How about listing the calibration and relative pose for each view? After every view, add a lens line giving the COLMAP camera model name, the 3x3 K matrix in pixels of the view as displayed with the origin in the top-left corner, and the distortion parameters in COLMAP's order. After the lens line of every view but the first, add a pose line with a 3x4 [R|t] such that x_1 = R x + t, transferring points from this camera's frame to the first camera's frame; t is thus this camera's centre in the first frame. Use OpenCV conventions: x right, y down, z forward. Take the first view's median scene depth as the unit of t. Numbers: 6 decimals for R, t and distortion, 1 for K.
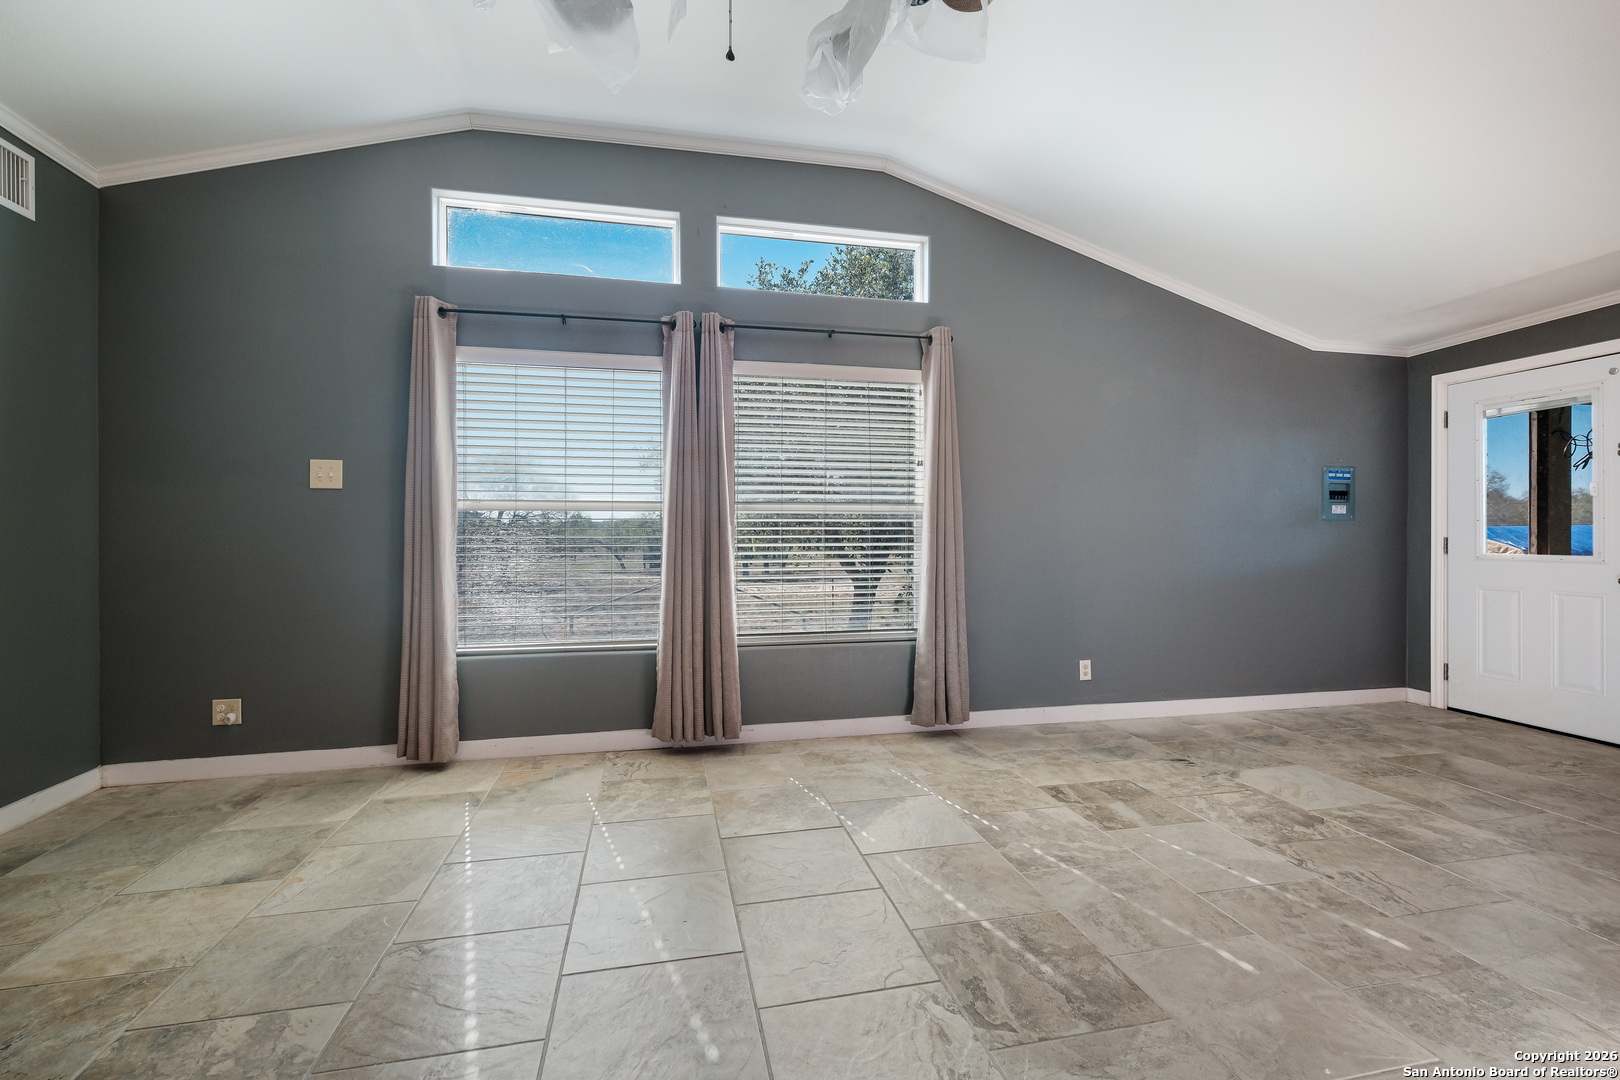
lens RADIAL K [[711.3, 0, 807.7], [0, 711.3, 540.7], [0, 0, 1]] dist [0.001065, -0.000335]
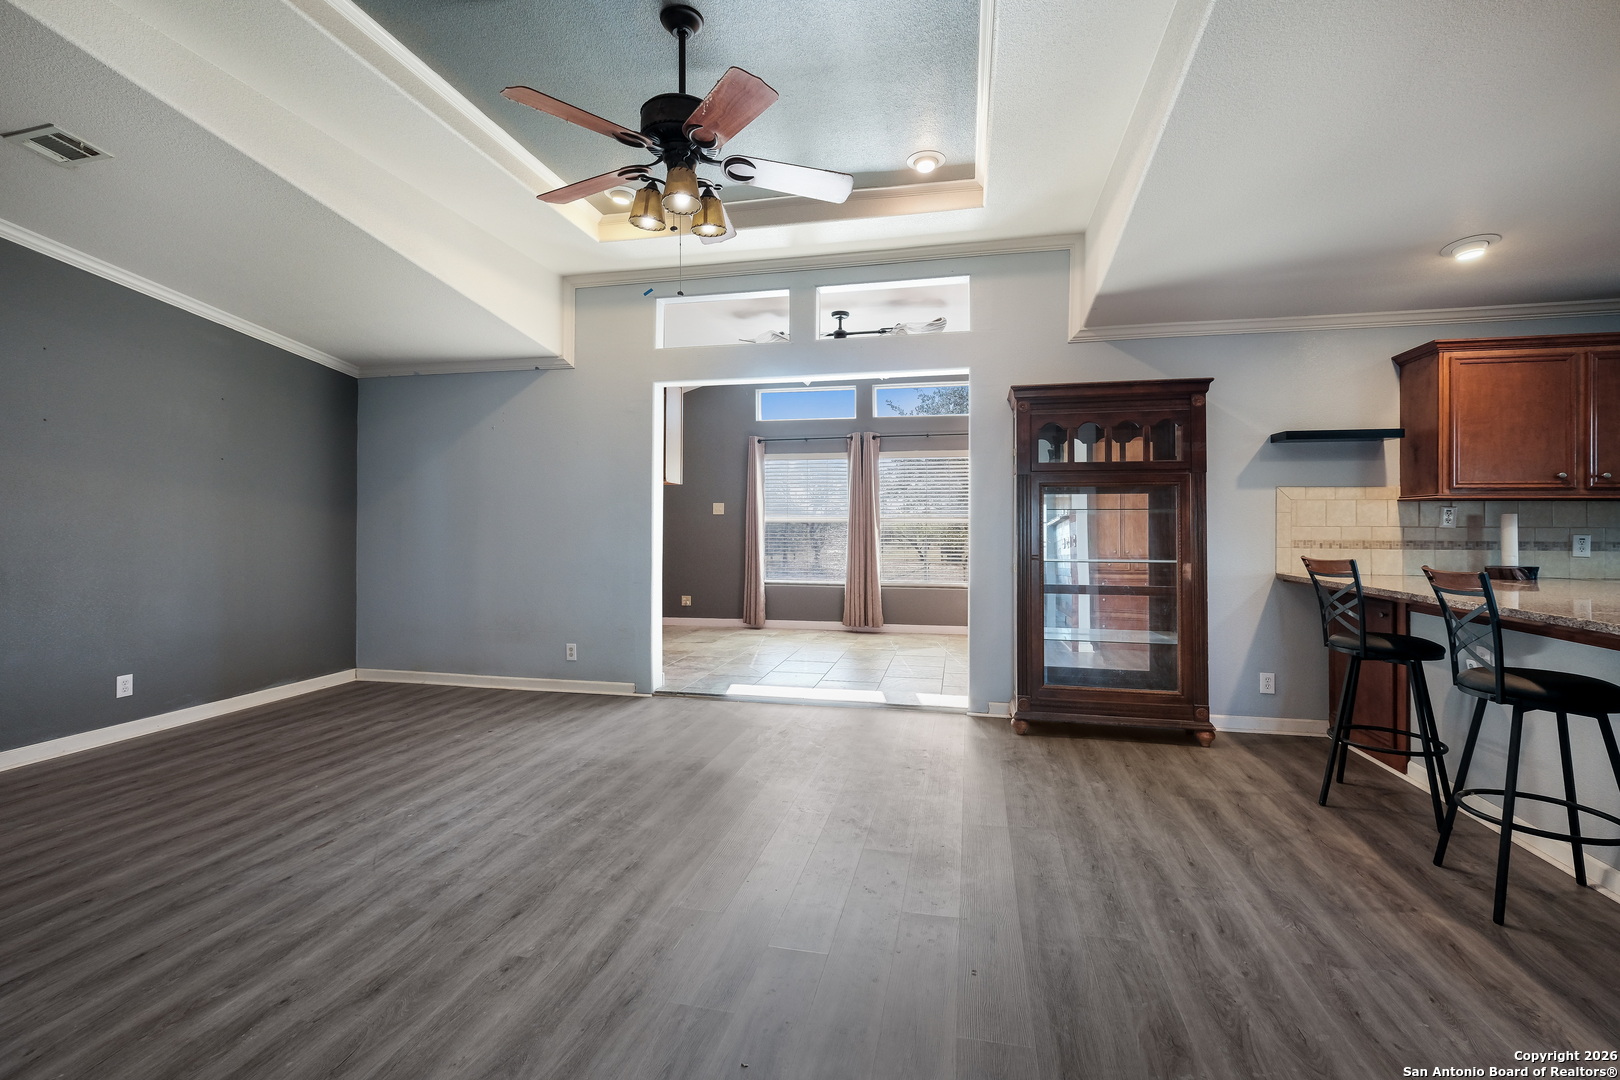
lens RADIAL K [[711.3, 0, 808.9], [0, 711.3, 530.0], [0, 0, 1]] dist [0.001065, -0.000335]
pose [[0.907868, 0.000980, -0.419255, 0.618606], [-0.001892, 0.999997, -0.001760, -0.013810], [0.419252, 0.002391, 0.907867, -1.065013]]
